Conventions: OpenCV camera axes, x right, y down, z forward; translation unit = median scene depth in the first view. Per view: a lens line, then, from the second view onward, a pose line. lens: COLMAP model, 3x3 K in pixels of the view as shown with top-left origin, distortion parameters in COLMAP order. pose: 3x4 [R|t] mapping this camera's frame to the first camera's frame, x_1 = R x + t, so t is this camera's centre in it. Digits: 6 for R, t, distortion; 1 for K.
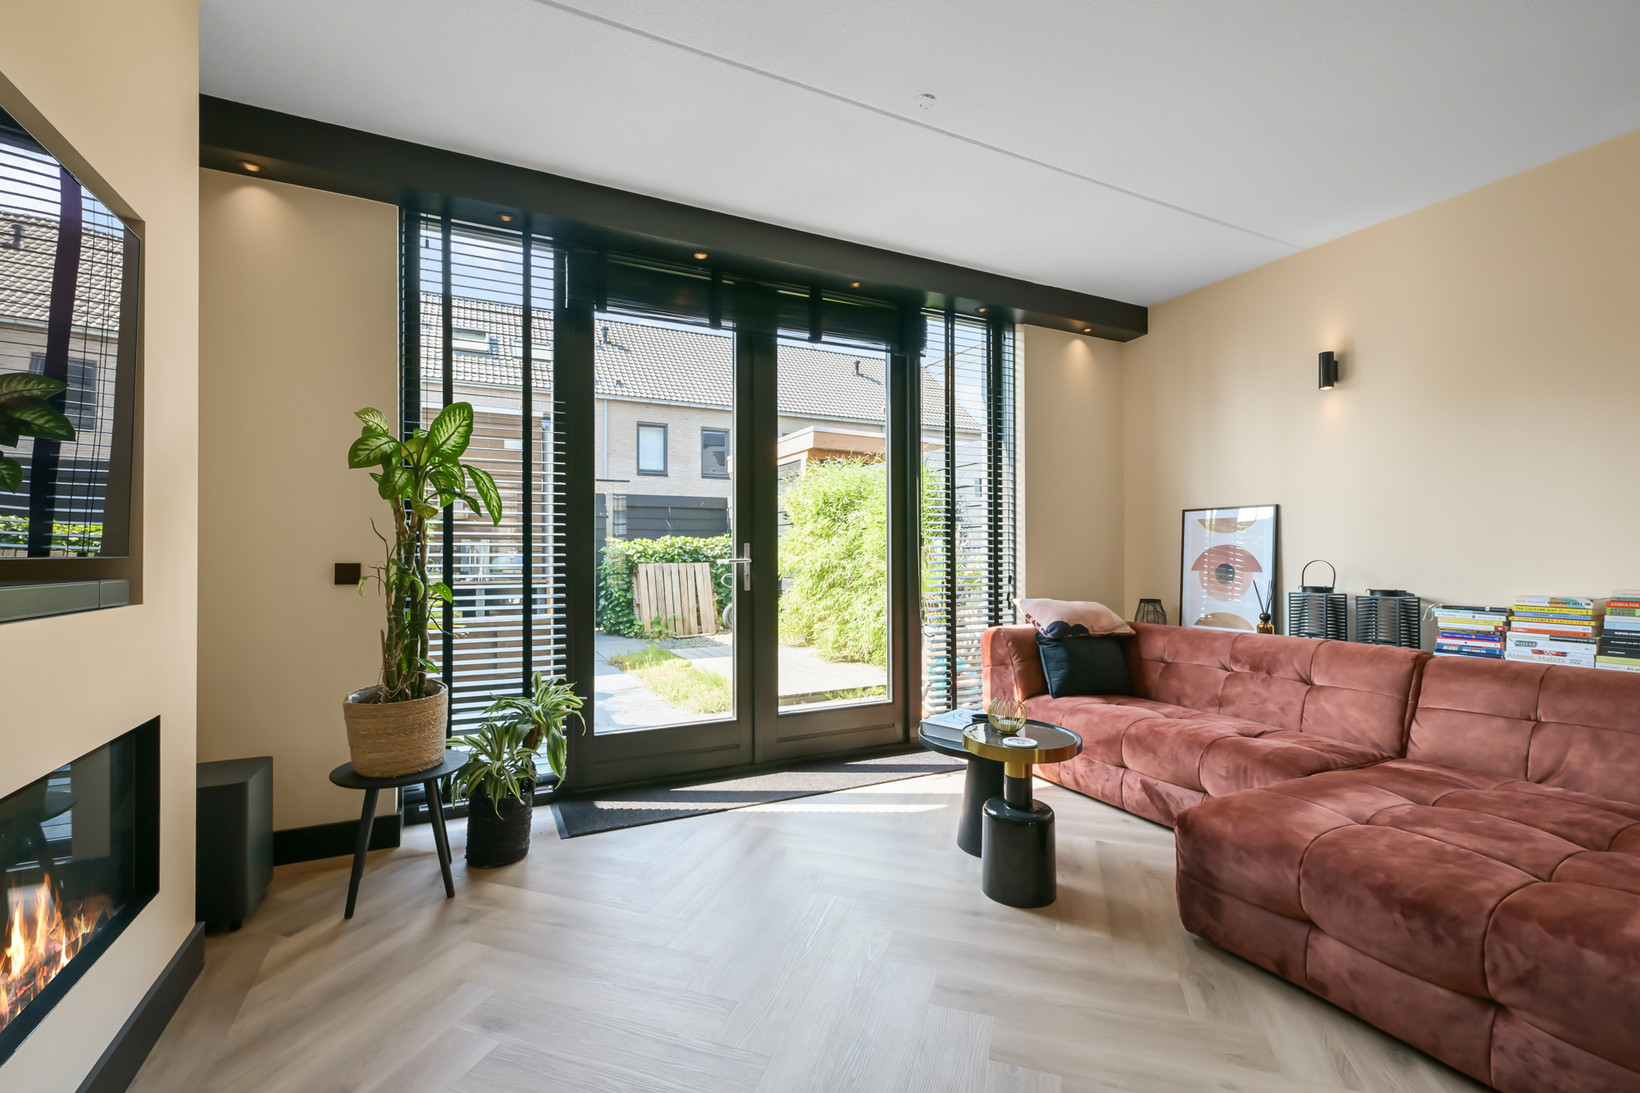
lens RADIAL K [[688.4, 0, 812.3], [0, 688.4, 550.3], [0, 0, 1]] dist [0.001819, 0.000600]
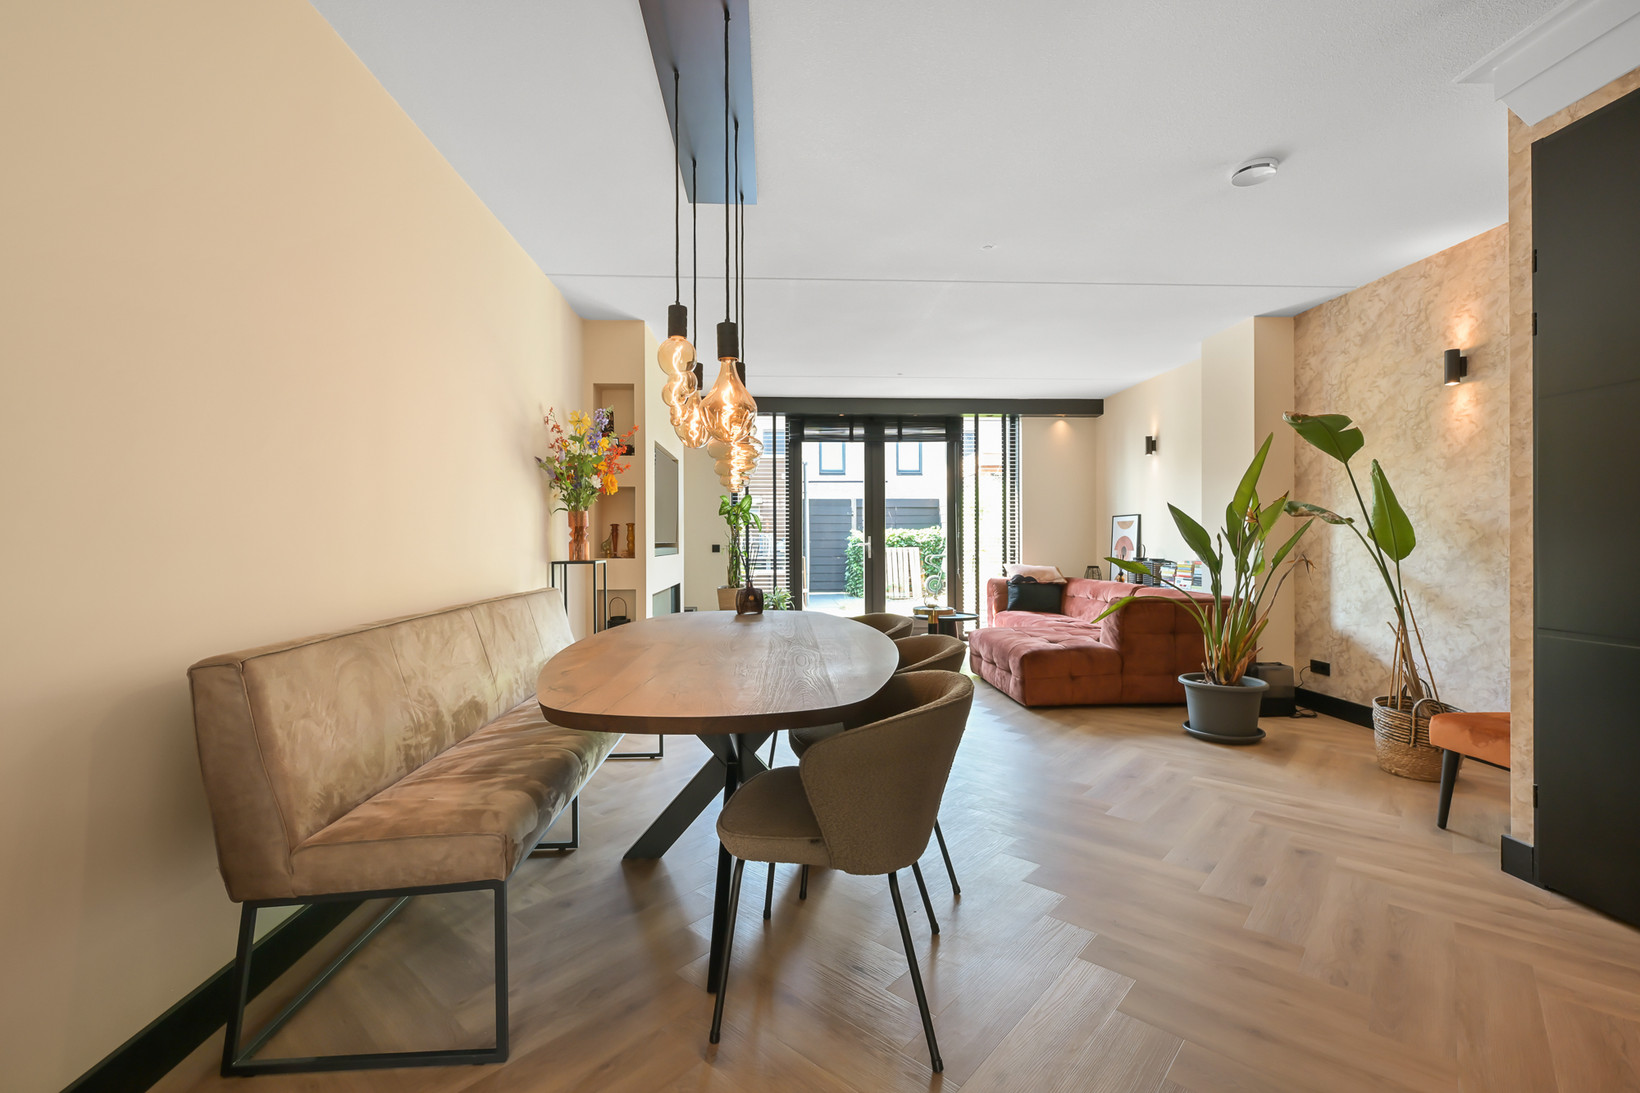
lens RADIAL K [[688.4, 0, 831.4], [0, 688.4, 538.7], [0, 0, 1]] dist [0.001819, 0.000600]
pose [[0.926943, -0.003092, -0.375190, 0.642911], [0.004134, 0.999990, 0.001975, -0.008172], [0.375180, -0.003382, 0.926946, -1.121508]]
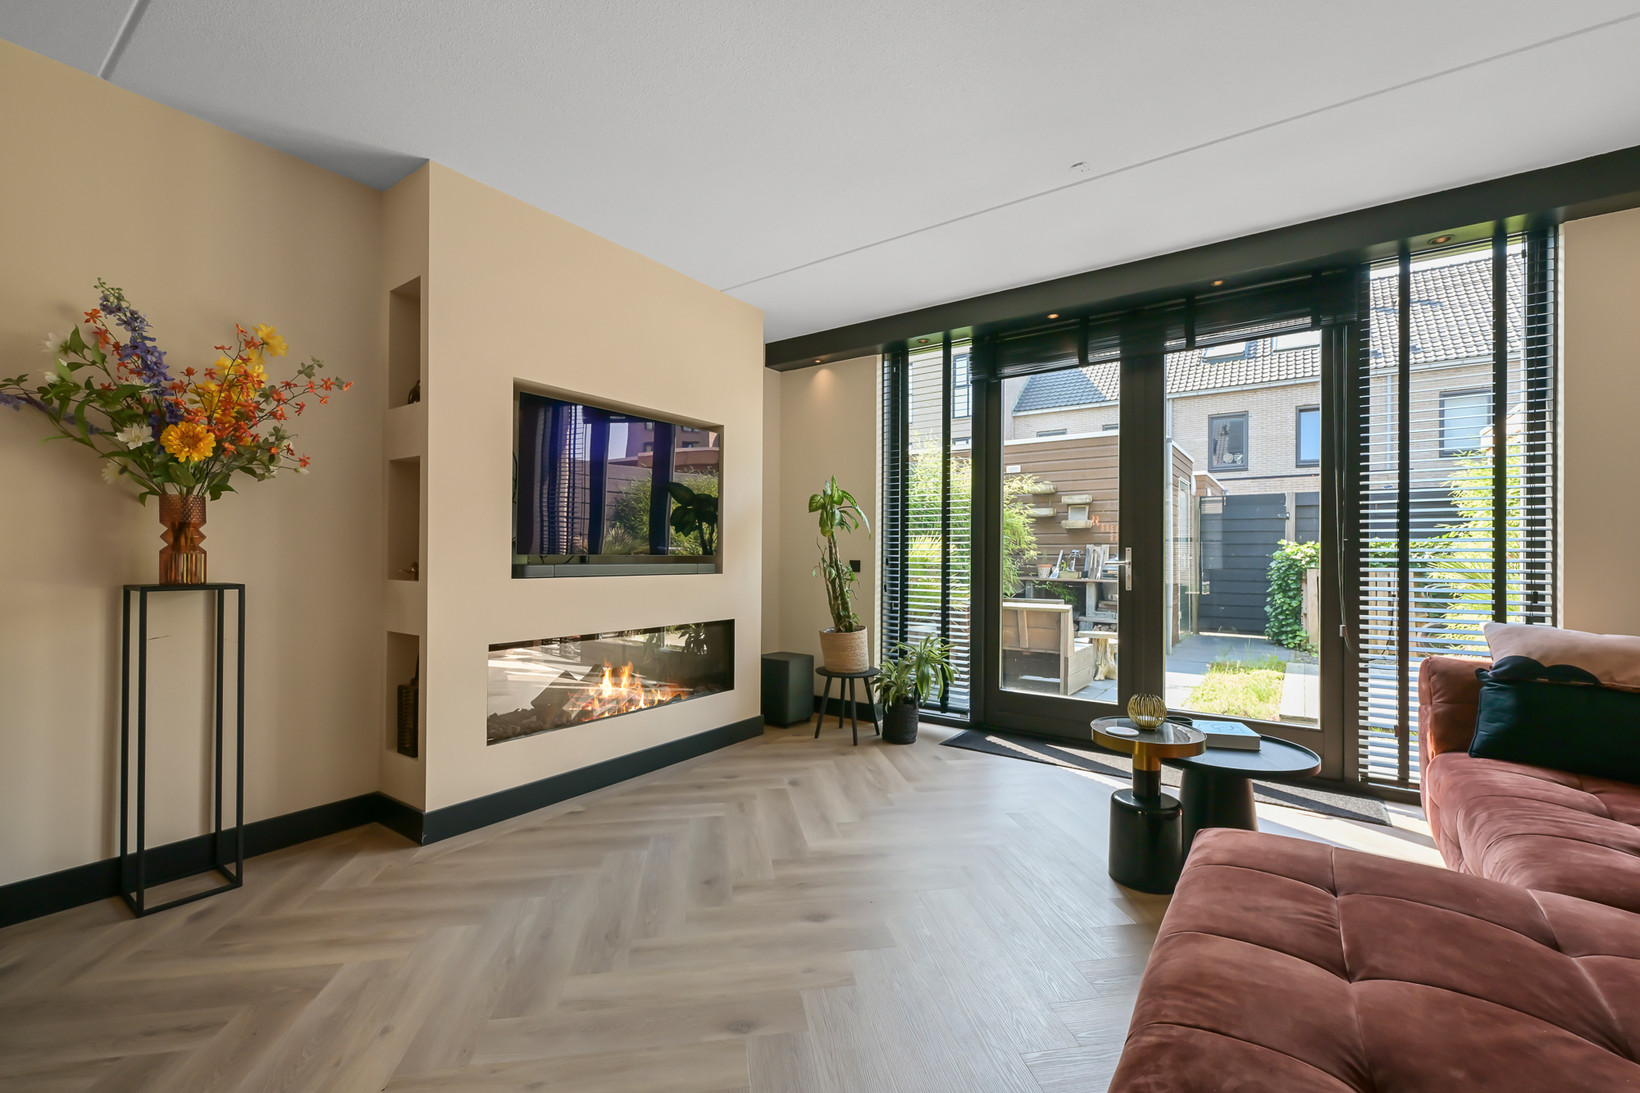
lens RADIAL K [[688.4, 0, 827.2], [0, 688.4, 554.5], [0, 0, 1]] dist [0.001819, 0.000600]
pose [[0.485525, 0.003874, -0.874214, 0.669755], [-0.002783, 0.999992, 0.002886, -0.001237], [0.874219, 0.001032, 0.485531, 0.039542]]
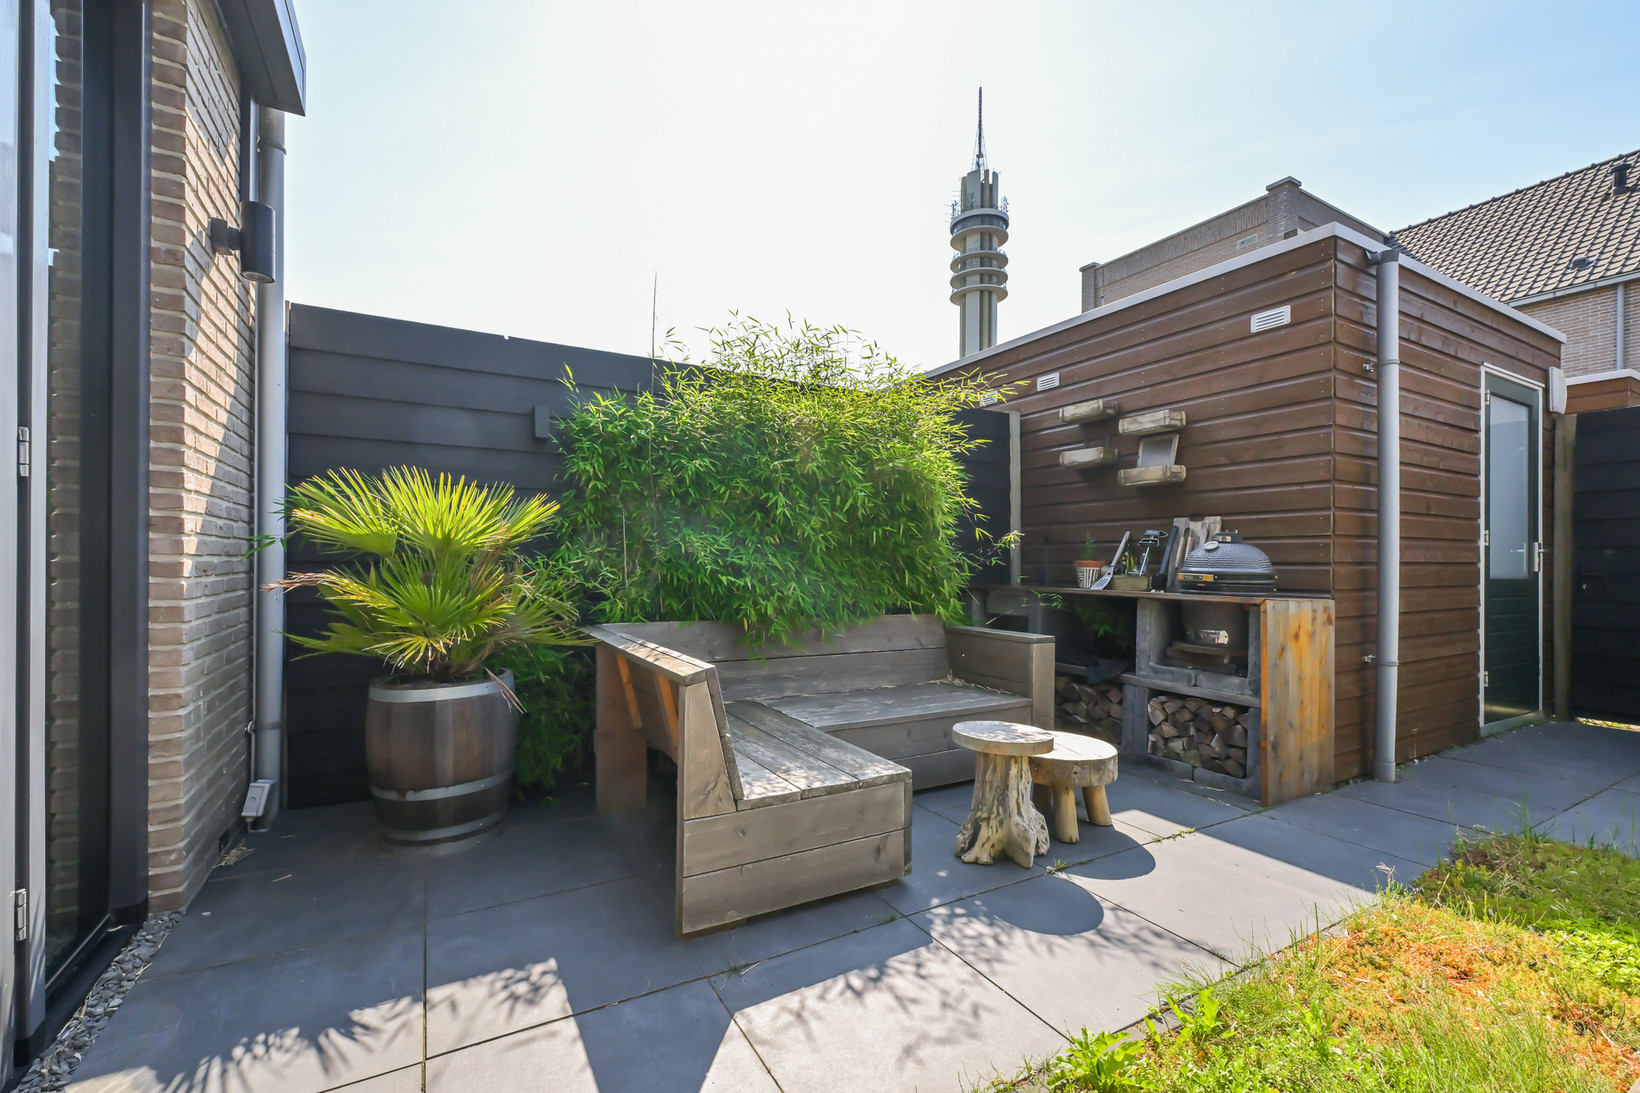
lens RADIAL K [[683.9, 0, 815.3], [0, 683.9, 560.5], [0, 0, 1]] dist [0.002784, 0.000179]
pose [[0.053453, 0.005870, -0.998553, 0.385257], [0.002429, 0.999979, 0.006009, 0.014261], [0.998567, -0.002746, 0.053437, 0.688501]]
